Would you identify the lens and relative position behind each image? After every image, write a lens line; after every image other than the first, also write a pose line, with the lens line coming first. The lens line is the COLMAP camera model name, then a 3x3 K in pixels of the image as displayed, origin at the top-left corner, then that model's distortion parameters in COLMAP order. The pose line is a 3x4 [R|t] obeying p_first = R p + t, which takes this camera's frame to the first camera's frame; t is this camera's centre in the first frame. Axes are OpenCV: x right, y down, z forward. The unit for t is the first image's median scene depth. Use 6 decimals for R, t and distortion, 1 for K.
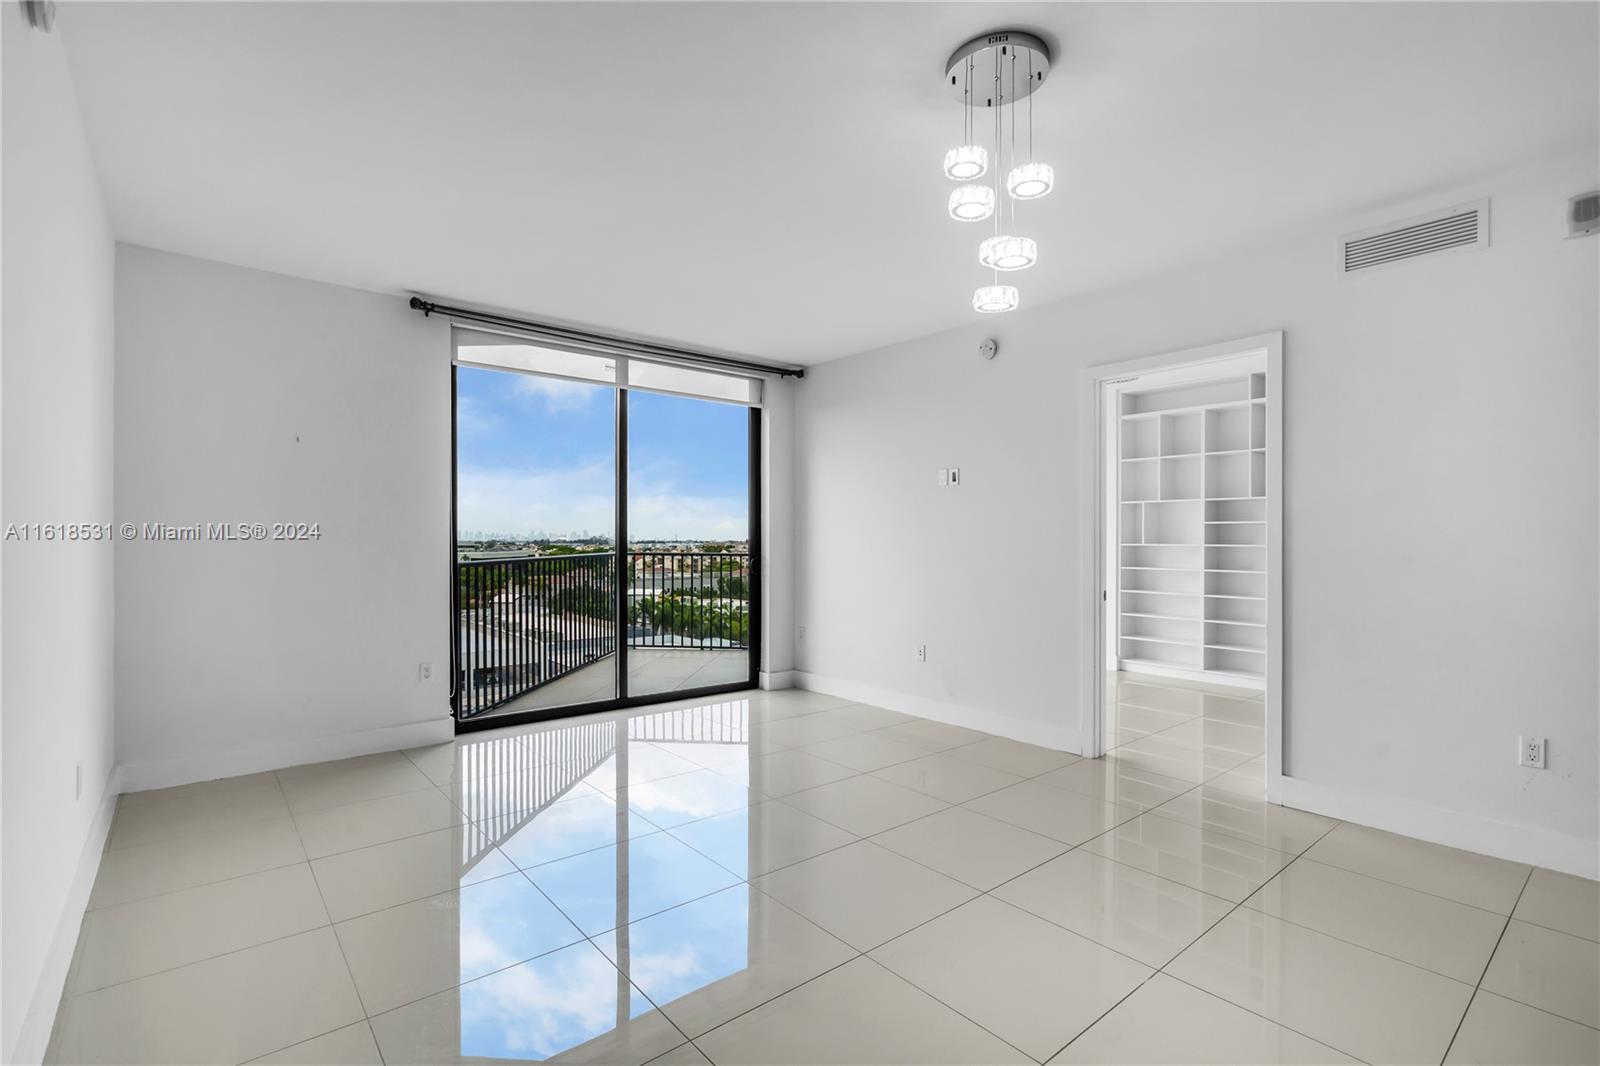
lens RADIAL K [[728.8, 0, 821.7], [0, 728.8, 533.7], [0, 0, 1]] dist [-0.002523, -0.003594]
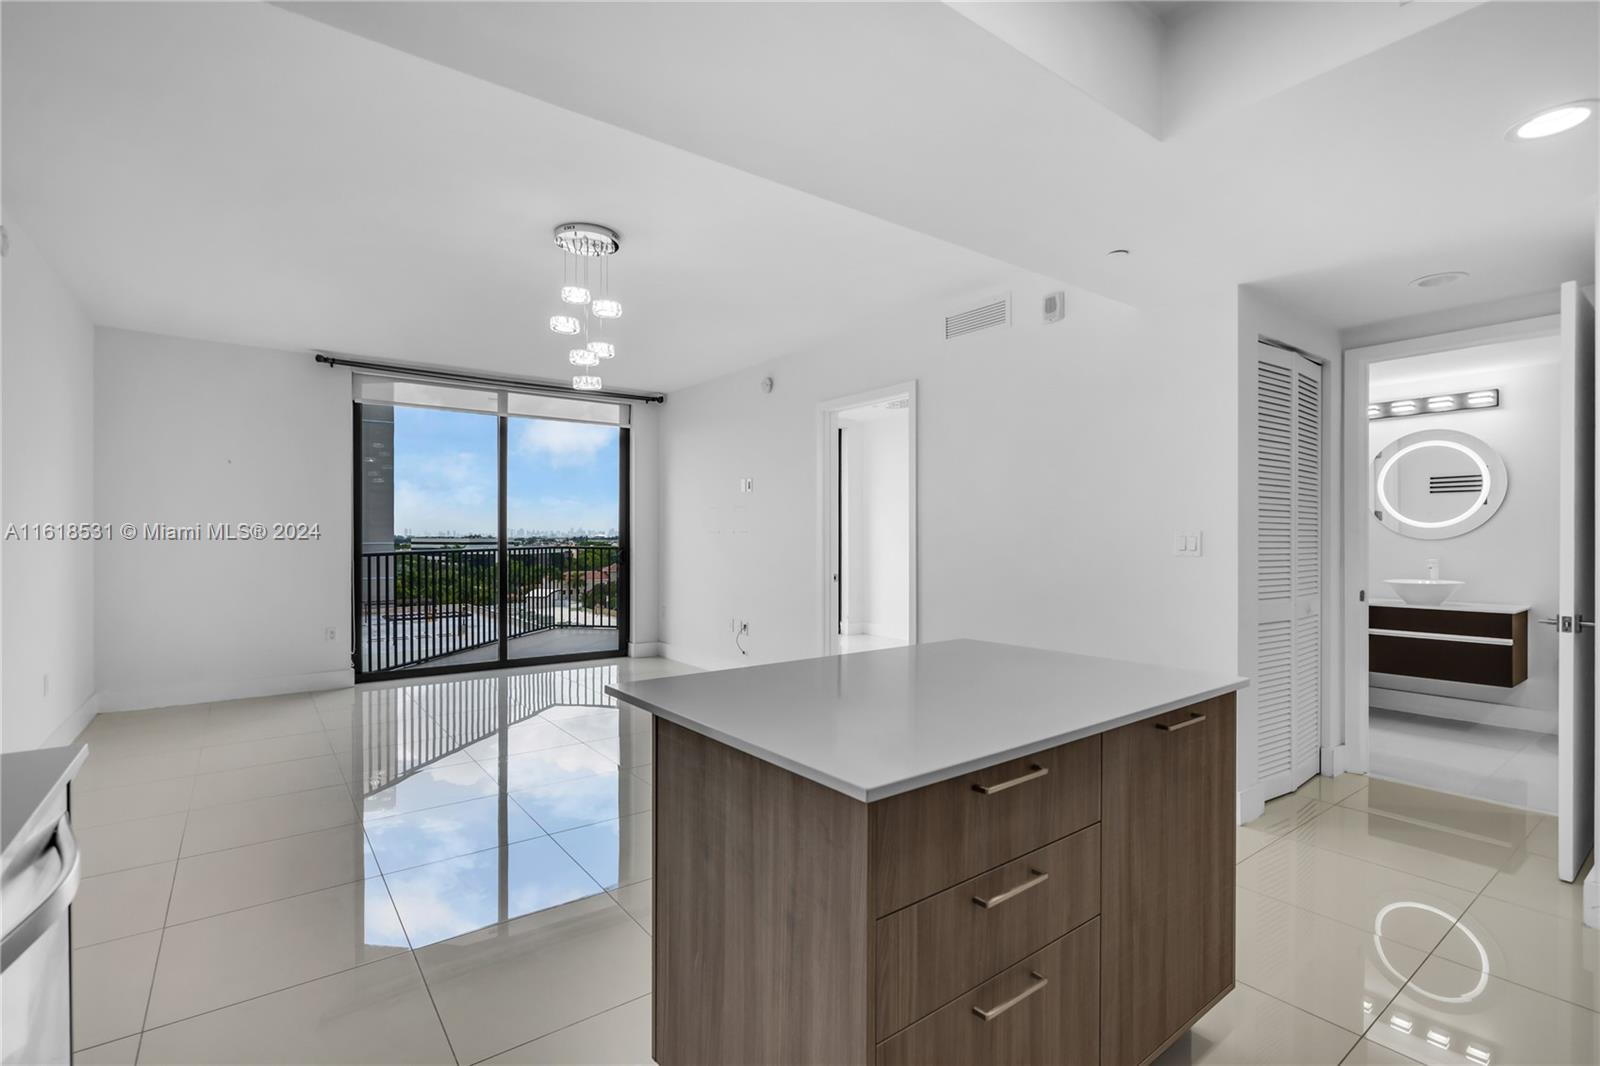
lens RADIAL K [[728.8, 0, 834.9], [0, 728.8, 534.6], [0, 0, 1]] dist [-0.002523, -0.003594]
pose [[0.999246, -0.002431, -0.038758, 0.335697], [0.002694, 0.999974, 0.006738, -0.000339], [0.038741, -0.006838, 0.999226, -0.229798]]
